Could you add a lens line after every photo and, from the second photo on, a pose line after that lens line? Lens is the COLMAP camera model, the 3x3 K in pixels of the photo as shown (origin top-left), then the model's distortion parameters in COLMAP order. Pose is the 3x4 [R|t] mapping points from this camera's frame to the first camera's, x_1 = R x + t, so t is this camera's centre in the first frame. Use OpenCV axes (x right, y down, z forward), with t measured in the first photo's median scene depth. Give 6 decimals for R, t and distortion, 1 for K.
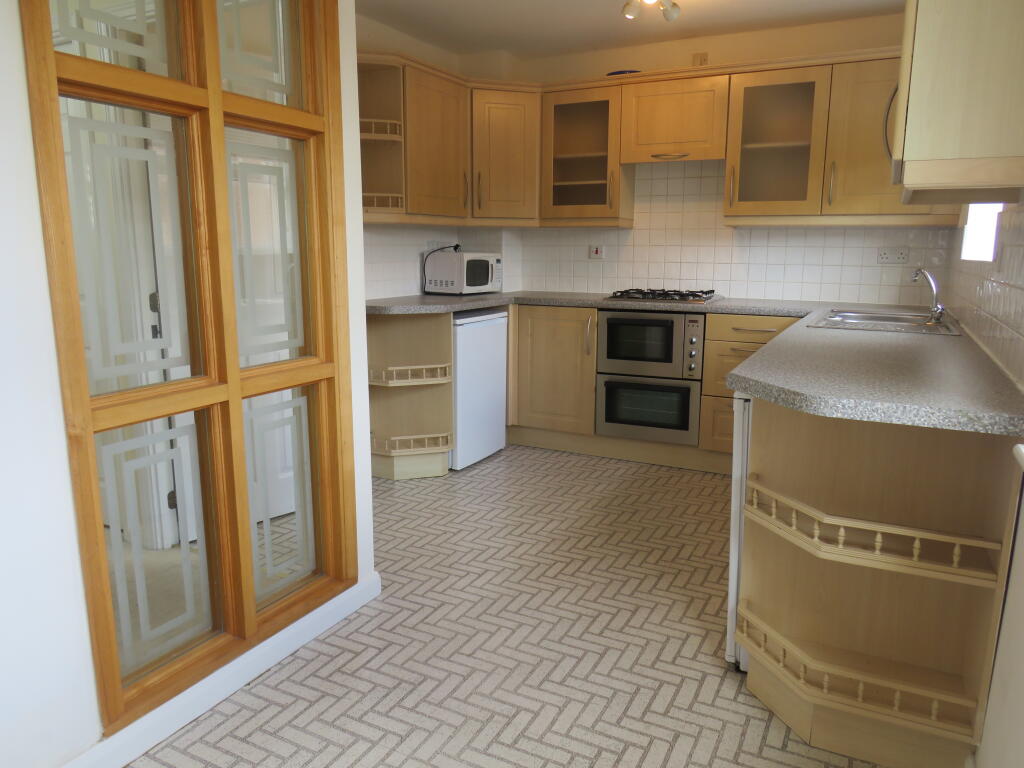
lens RADIAL K [[728.8, 0, 510.8], [0, 728.8, 387.4], [0, 0, 1]] dist [-0.029586, 0.002540]
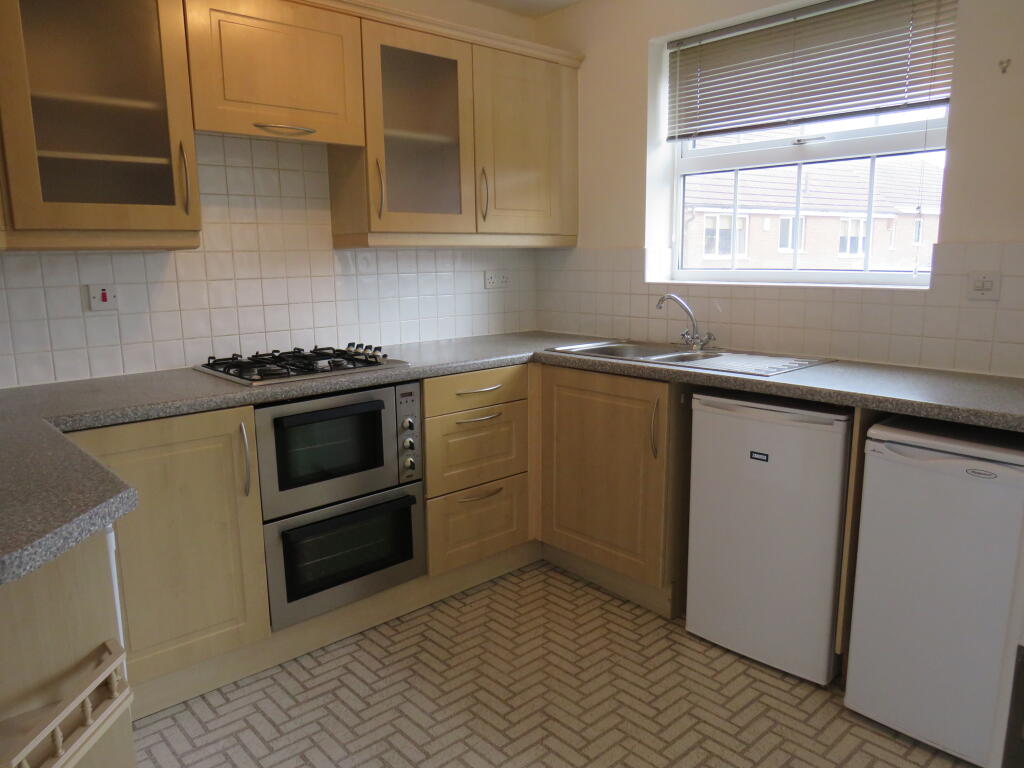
lens RADIAL K [[728.8, 0, 512.2], [0, 728.8, 379.2], [0, 0, 1]] dist [-0.029586, 0.002540]
pose [[0.339594, -0.169353, 0.925200, -0.302627], [0.189256, 0.975842, 0.109156, -0.151362], [-0.921335, 0.138031, 0.363442, 0.650925]]
